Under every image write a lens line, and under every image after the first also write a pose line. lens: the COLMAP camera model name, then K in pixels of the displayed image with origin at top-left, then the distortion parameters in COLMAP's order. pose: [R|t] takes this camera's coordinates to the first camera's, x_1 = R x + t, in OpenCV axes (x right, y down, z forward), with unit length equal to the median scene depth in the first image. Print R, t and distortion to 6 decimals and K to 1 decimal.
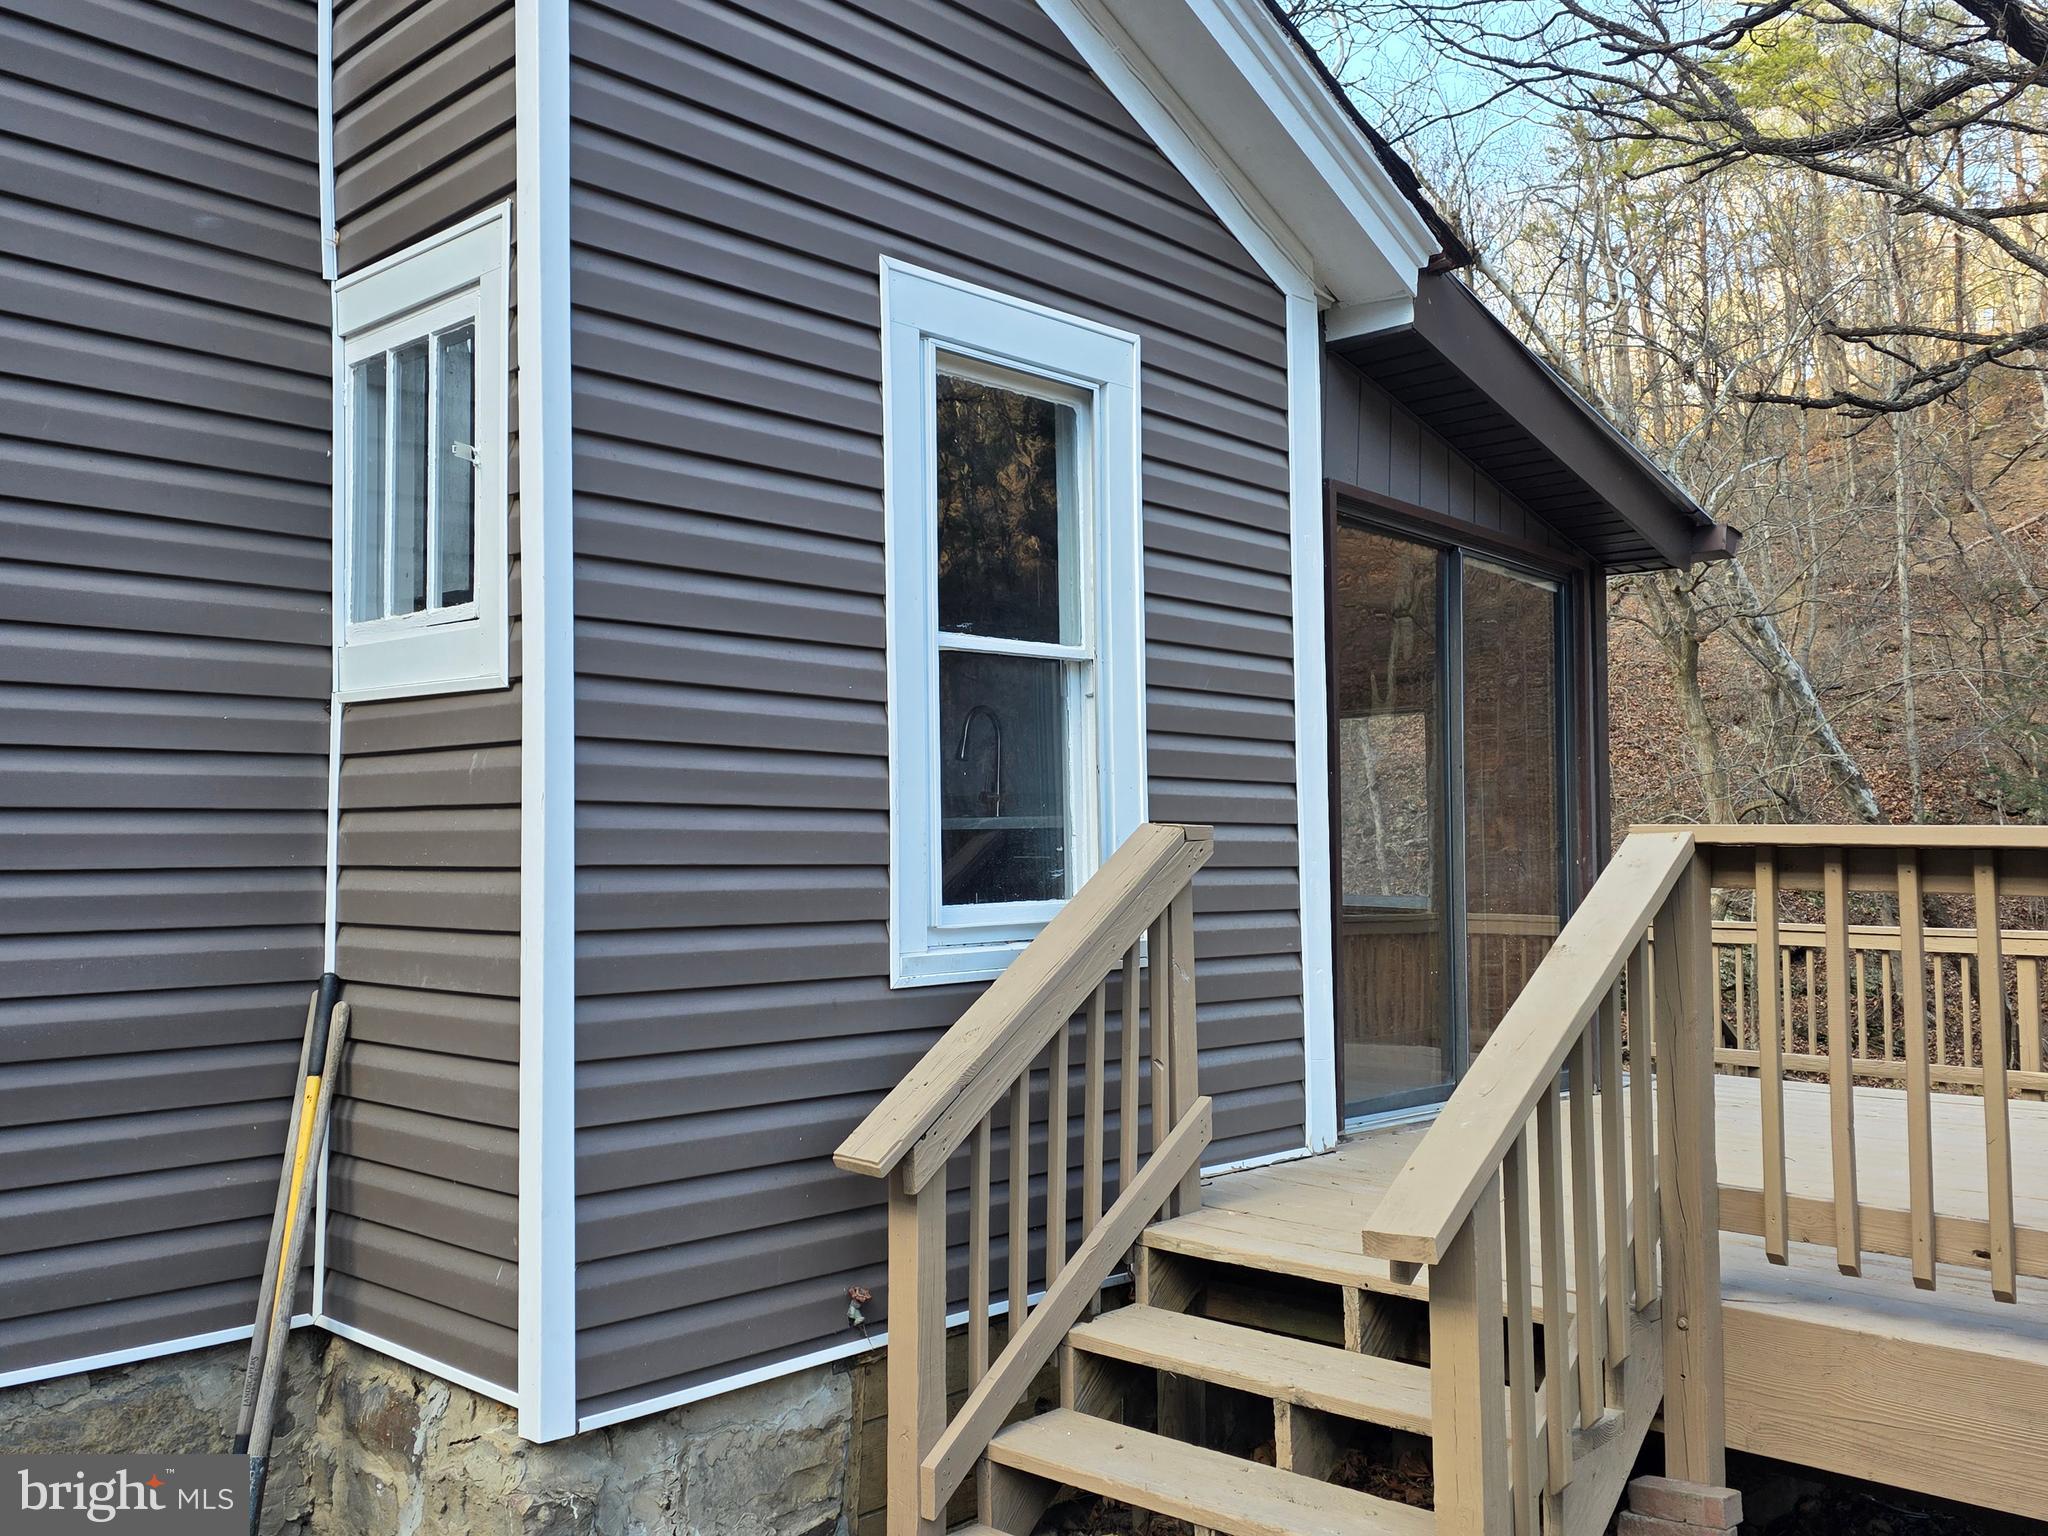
lens RADIAL K [[1747.9, 0, 1020.6], [0, 1747.9, 751.1], [0, 0, 1]] dist [0.027495, -0.000124]
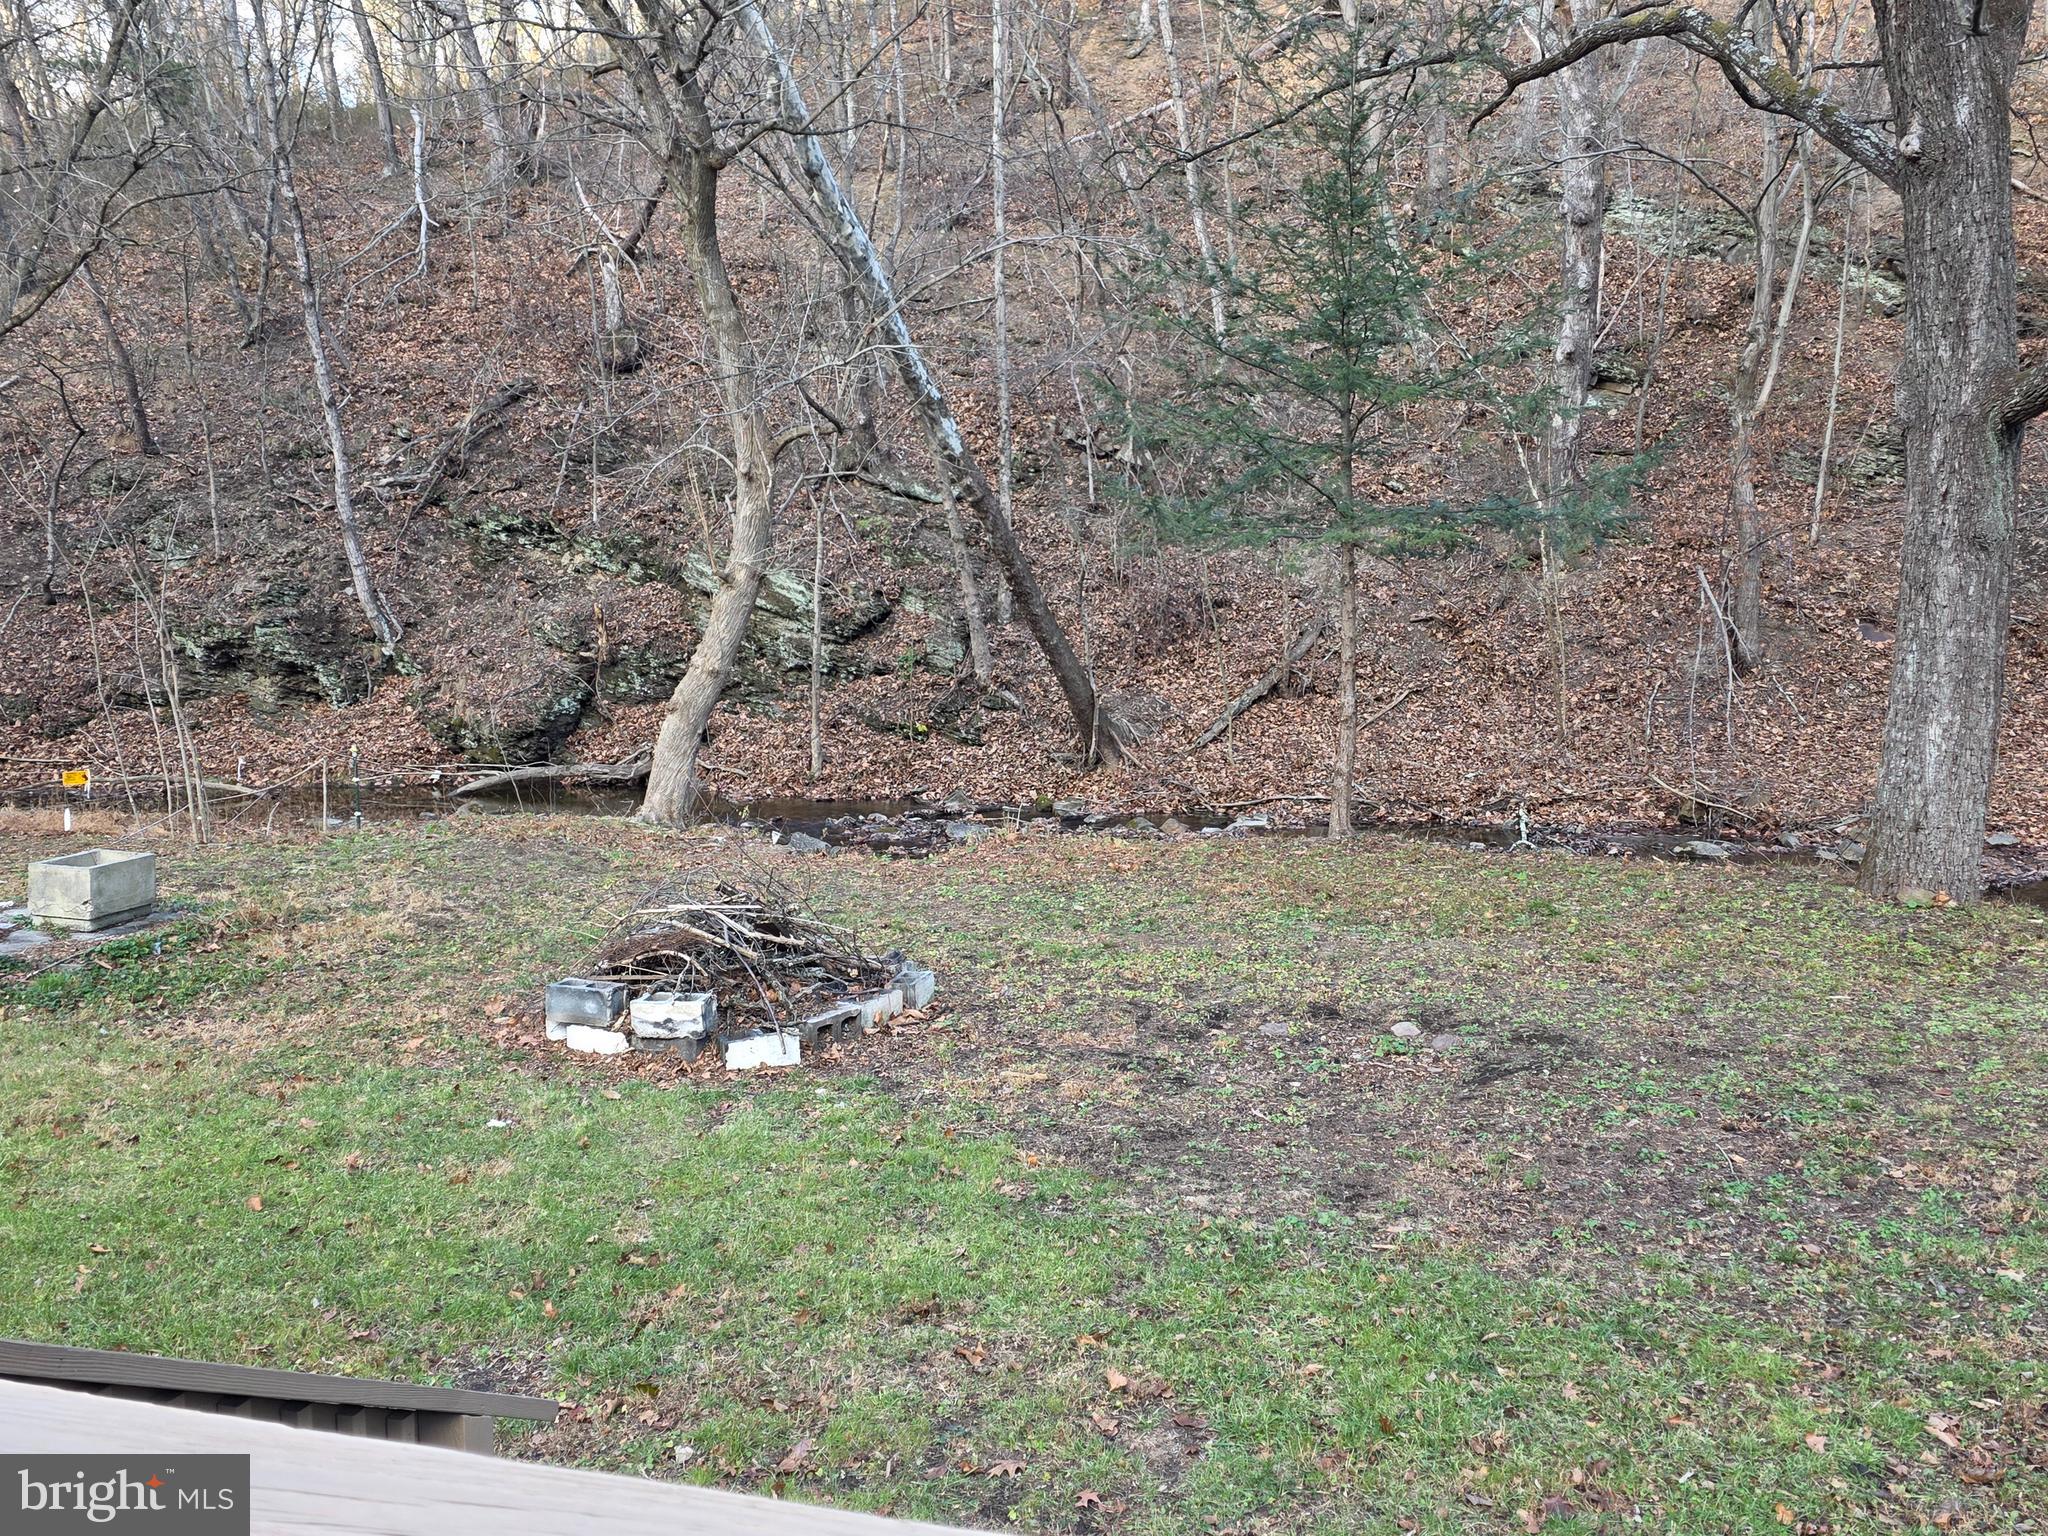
lens RADIAL K [[1747.9, 0, 1020.6], [0, 1747.9, 751.1], [0, 0, 1]] dist [0.027495, -0.000124]
pose [[0.885278, -0.058434, 0.461377, 0.123515], [-0.036356, 0.980343, 0.193922, 0.012156], [-0.463639, -0.188449, 0.865752, 0.248237]]
